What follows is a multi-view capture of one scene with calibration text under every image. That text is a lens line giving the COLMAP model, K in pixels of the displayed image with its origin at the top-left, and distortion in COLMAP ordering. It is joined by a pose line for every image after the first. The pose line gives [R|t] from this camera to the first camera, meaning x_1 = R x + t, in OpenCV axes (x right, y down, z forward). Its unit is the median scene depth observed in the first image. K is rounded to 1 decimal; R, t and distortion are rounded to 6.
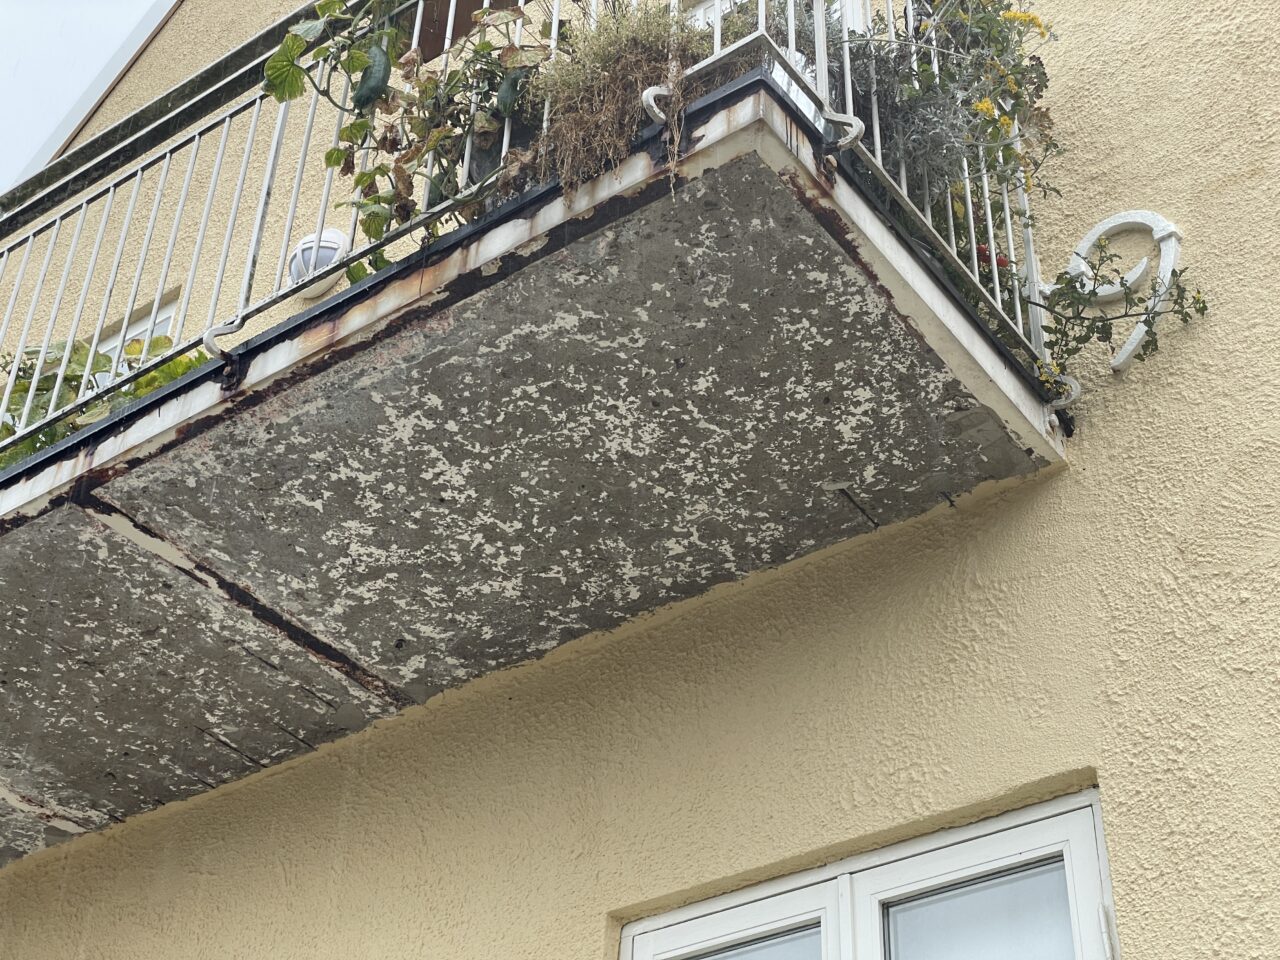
lens RADIAL K [[1878.3, 0, 632.7], [0, 1878.3, 487.5], [0, 0, 1]] dist [0.096413, 0.000000]
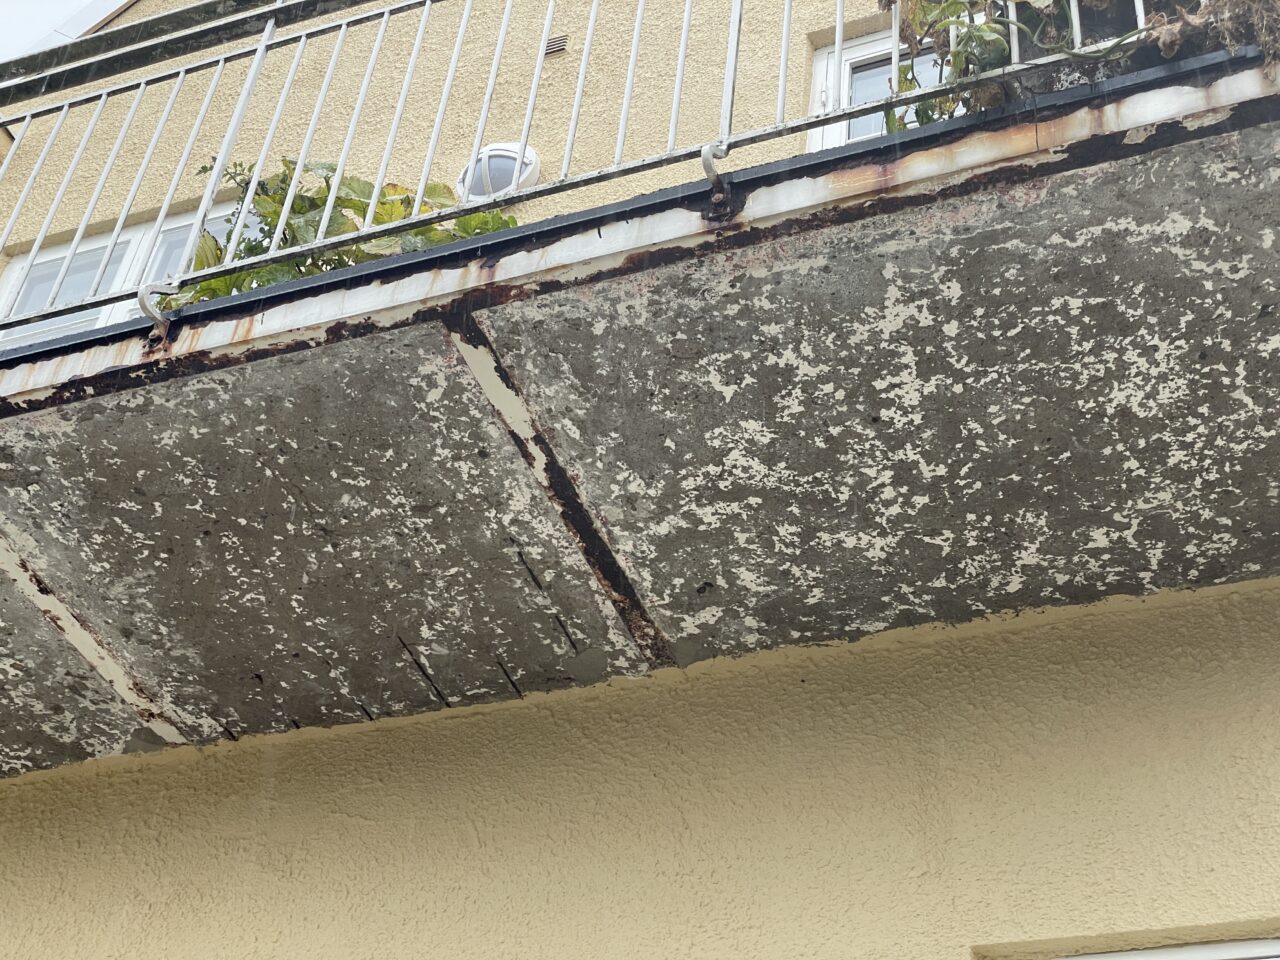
lens RADIAL K [[1878.3, 0, 643.5], [0, 1878.3, 466.6], [0, 0, 1]] dist [0.096413, 0.000000]
pose [[0.963772, 0.225415, 0.142591, -0.301760], [-0.214280, 0.972678, -0.089342, 0.118811], [-0.158834, 0.055551, 0.985741, 0.180159]]
